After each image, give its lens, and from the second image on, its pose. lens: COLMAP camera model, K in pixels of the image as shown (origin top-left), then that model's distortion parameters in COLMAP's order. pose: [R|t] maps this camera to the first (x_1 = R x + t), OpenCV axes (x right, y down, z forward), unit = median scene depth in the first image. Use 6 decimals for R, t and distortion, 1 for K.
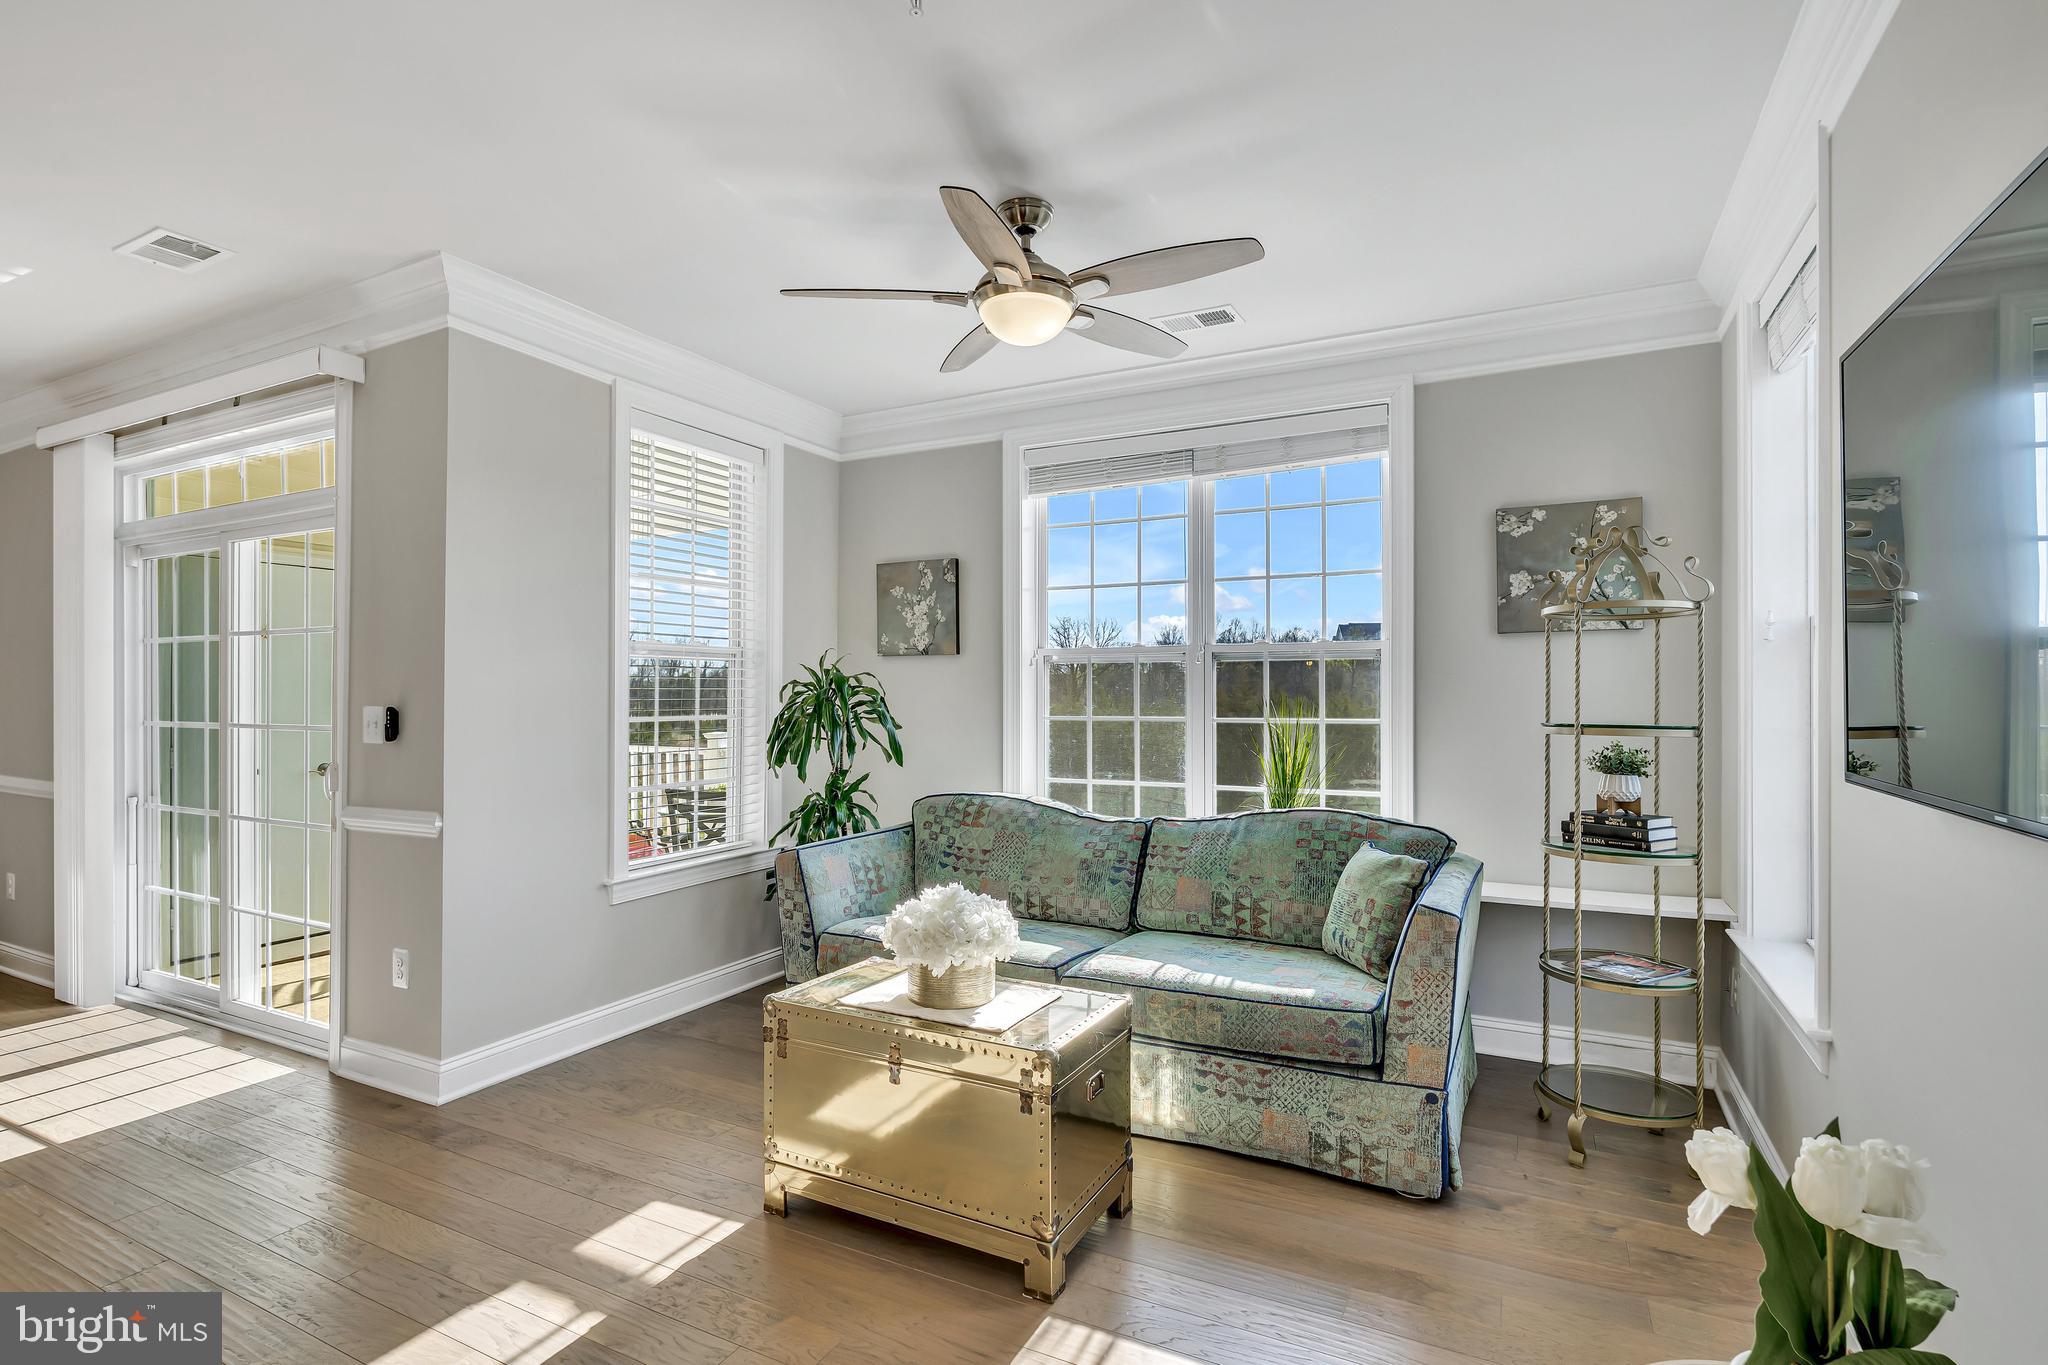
lens RADIAL K [[994.3, 0, 1018.0], [0, 994.3, 688.1], [0, 0, 1]] dist [0.001489, 0.000057]
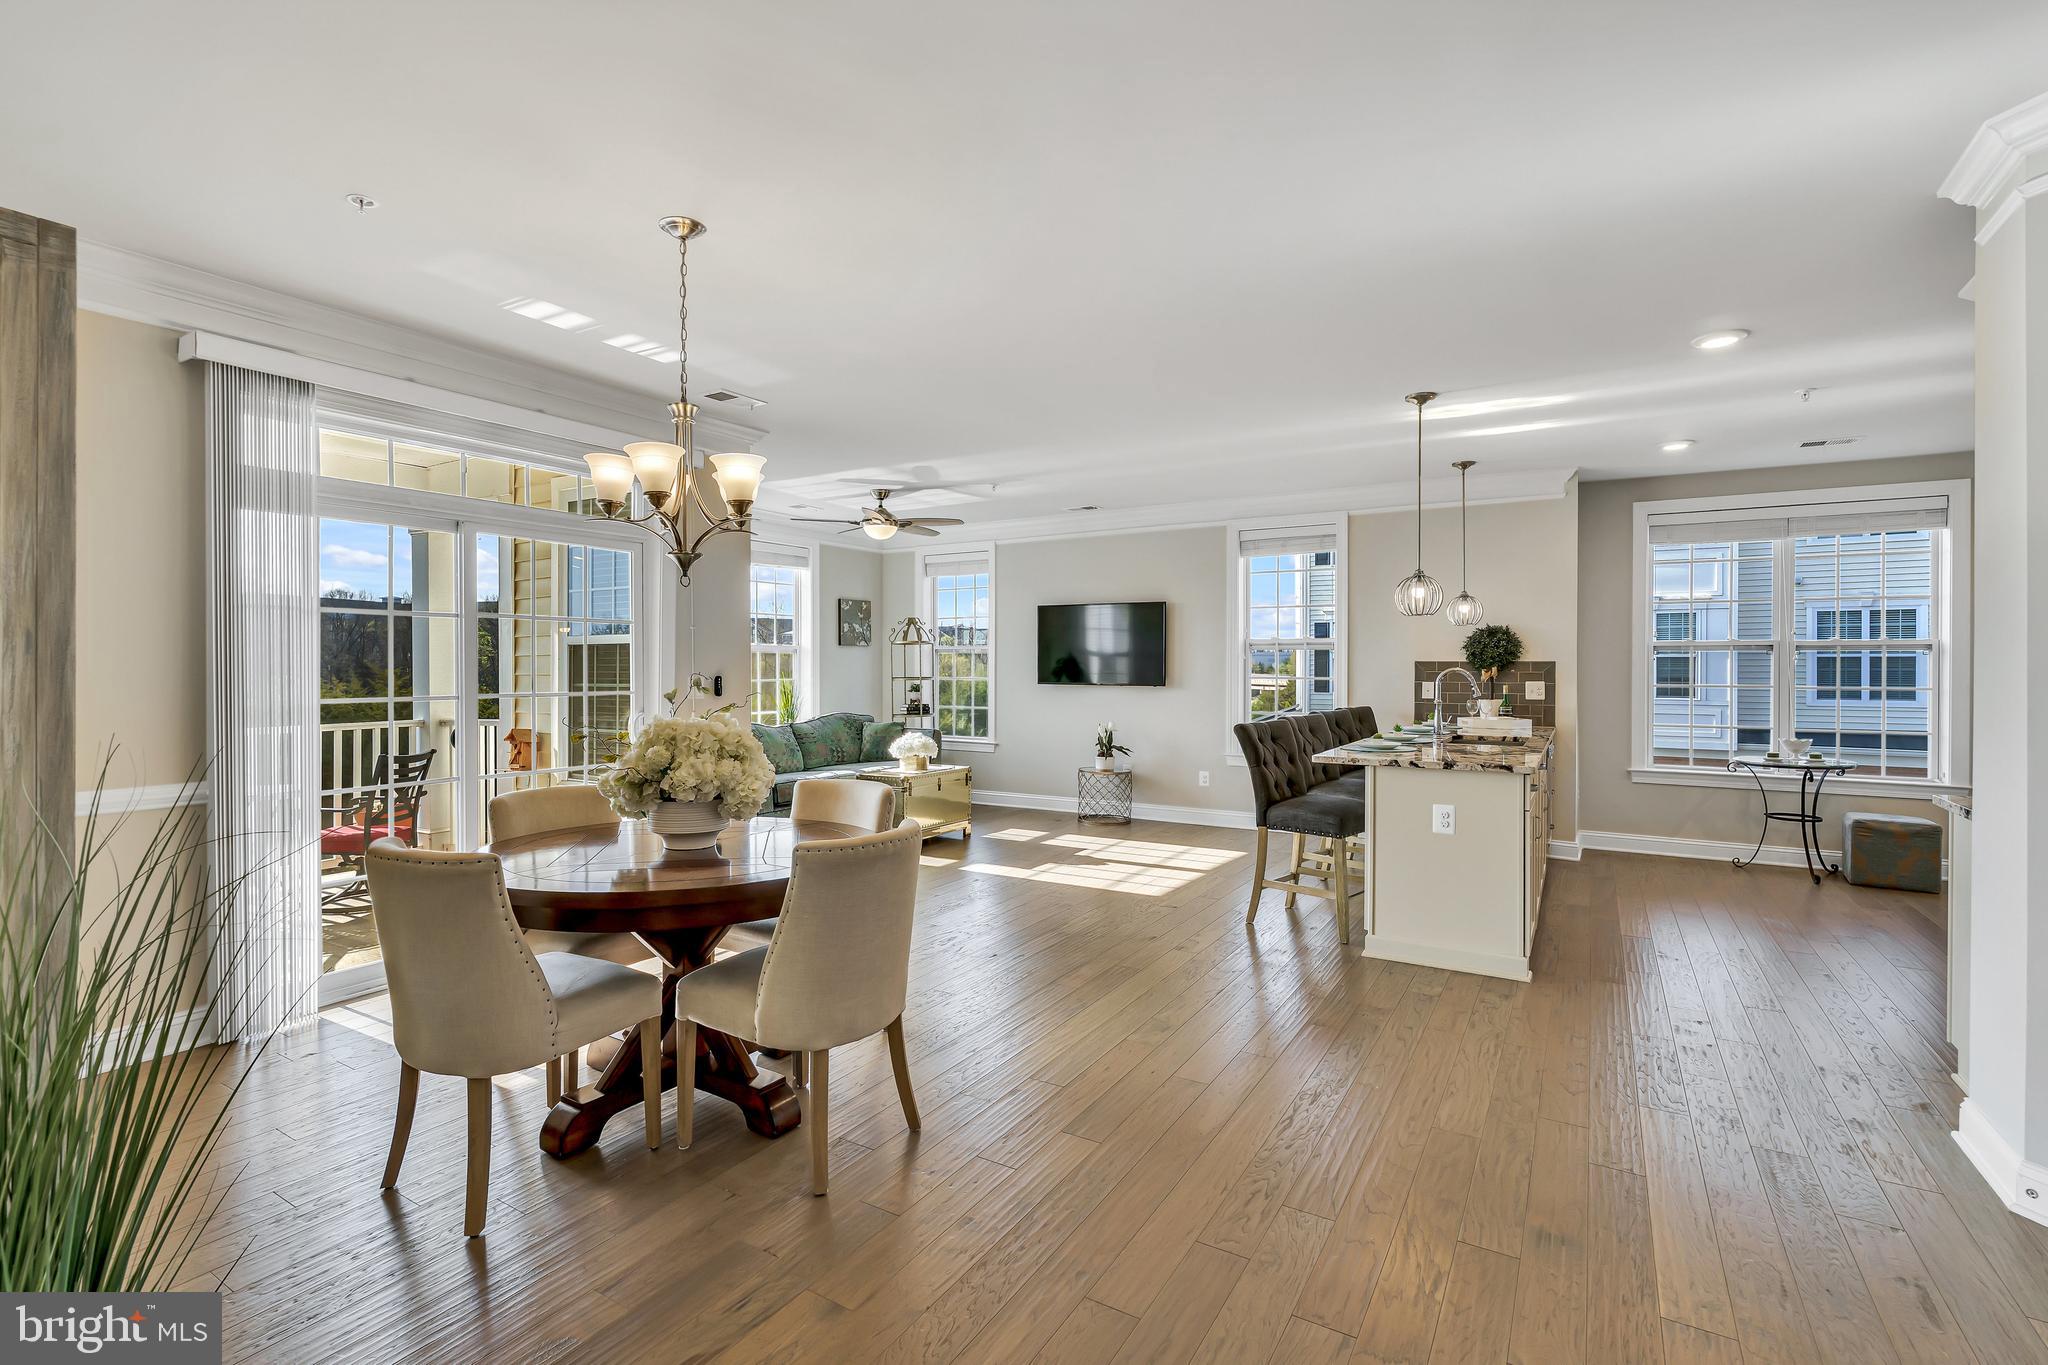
lens RADIAL K [[934.8, 0, 1020.9], [0, 934.8, 672.5], [0, 0, 1]] dist [-0.002482, -0.000147]
pose [[0.070199, -0.007378, 0.997506, -1.853689], [-0.006219, 0.999950, 0.007834, -0.004210], [-0.997514, -0.006753, 0.070150, 0.318993]]
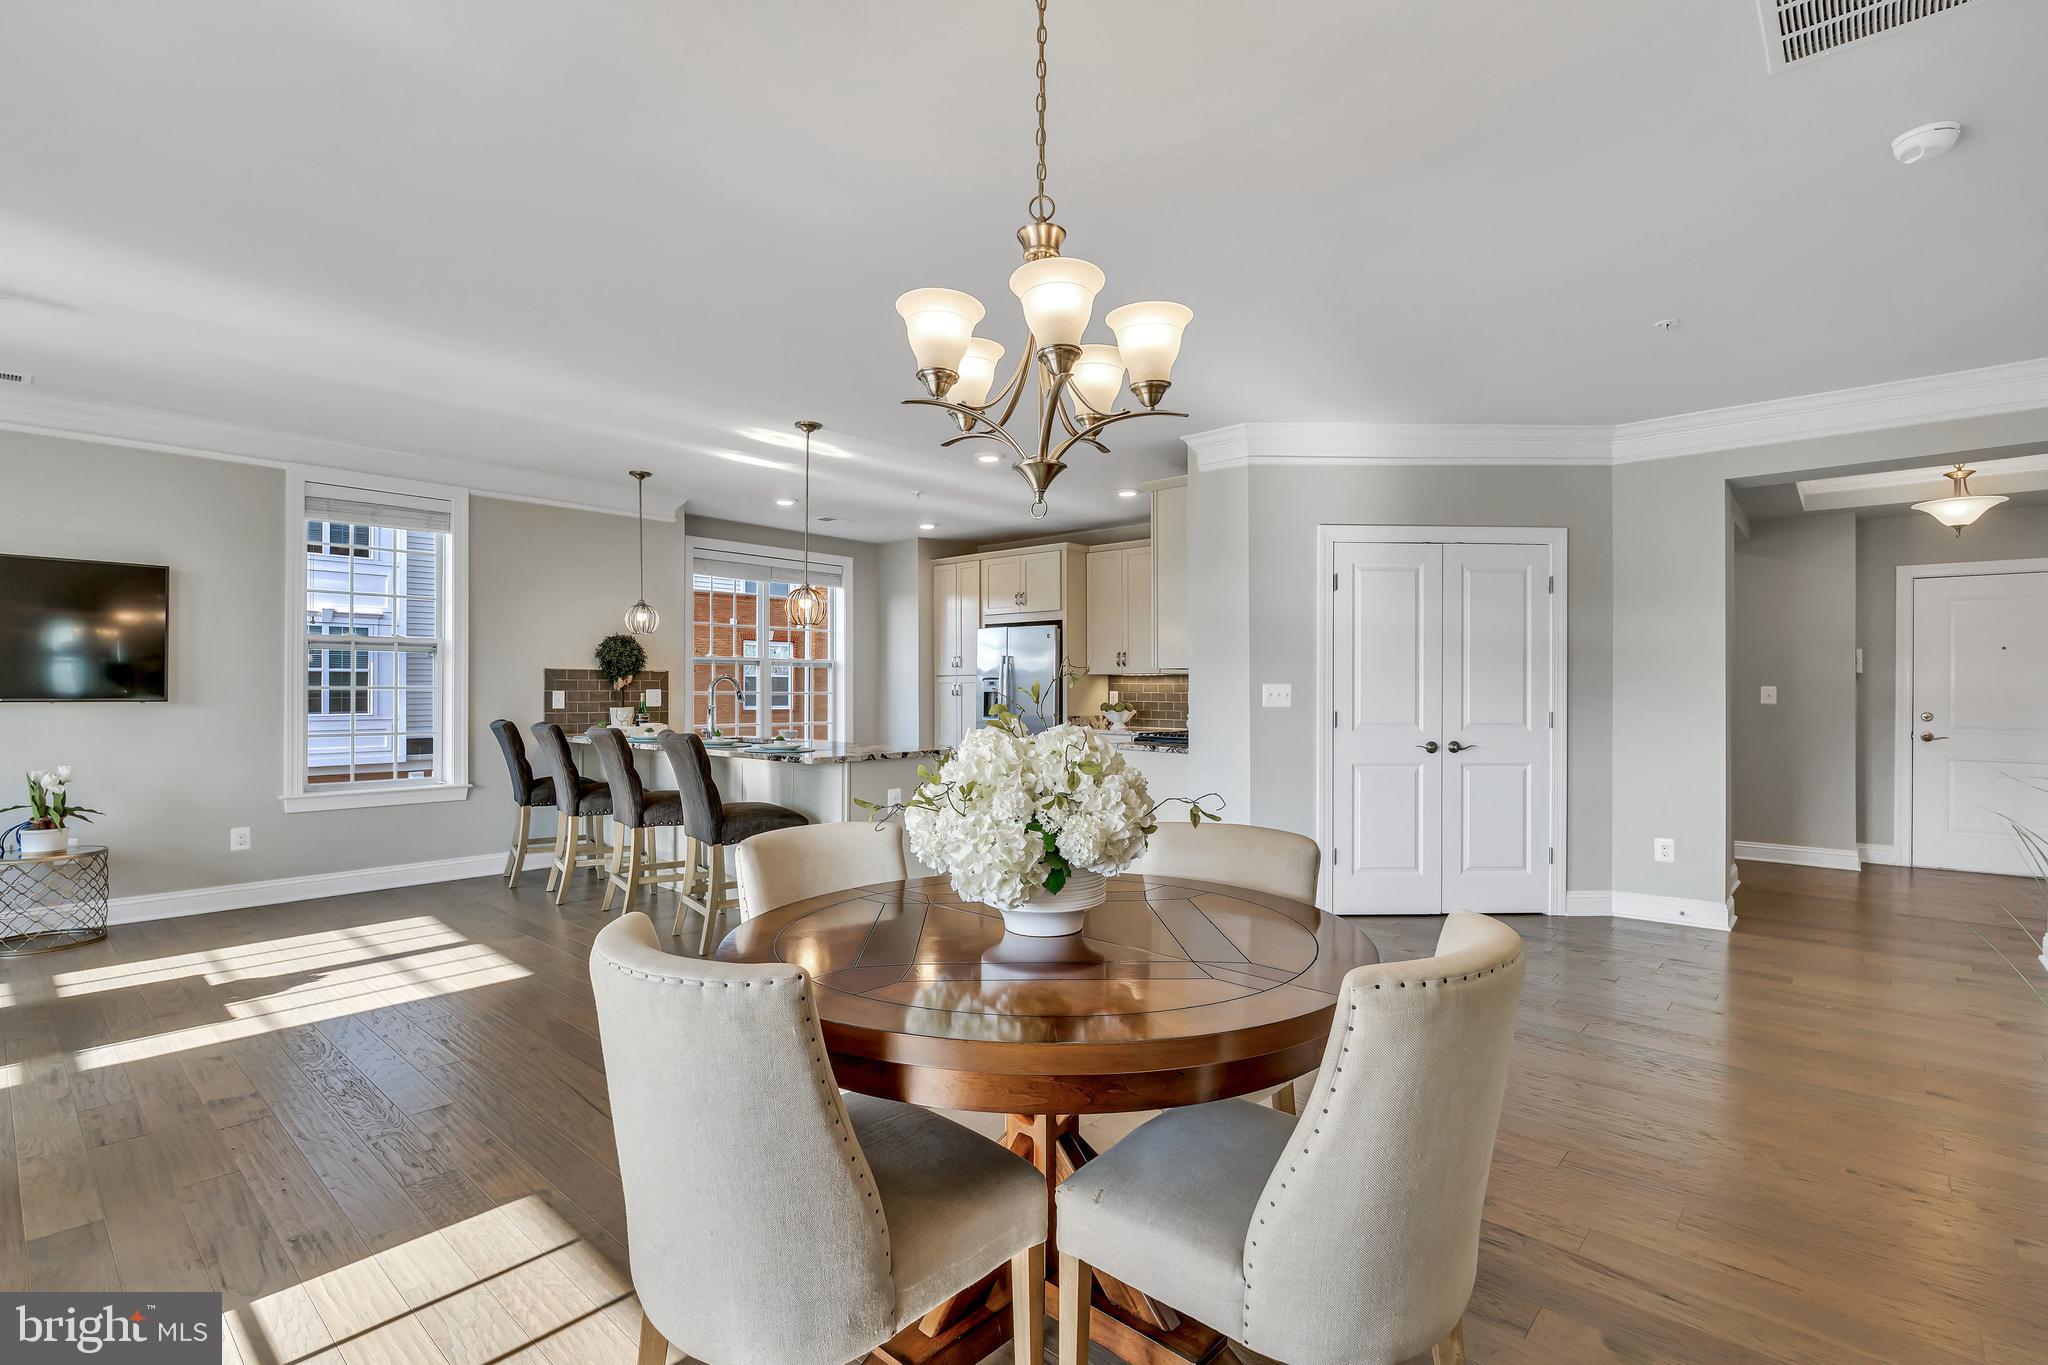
lens RADIAL K [[934.8, 0, 1024.4], [0, 934.8, 680.3], [0, 0, 1]] dist [-0.002482, -0.000147]
pose [[-0.966307, -0.001321, 0.257390, -1.251450], [-0.004545, 0.999919, -0.011929, 0.020154], [-0.257354, -0.012697, -0.966234, 1.073004]]
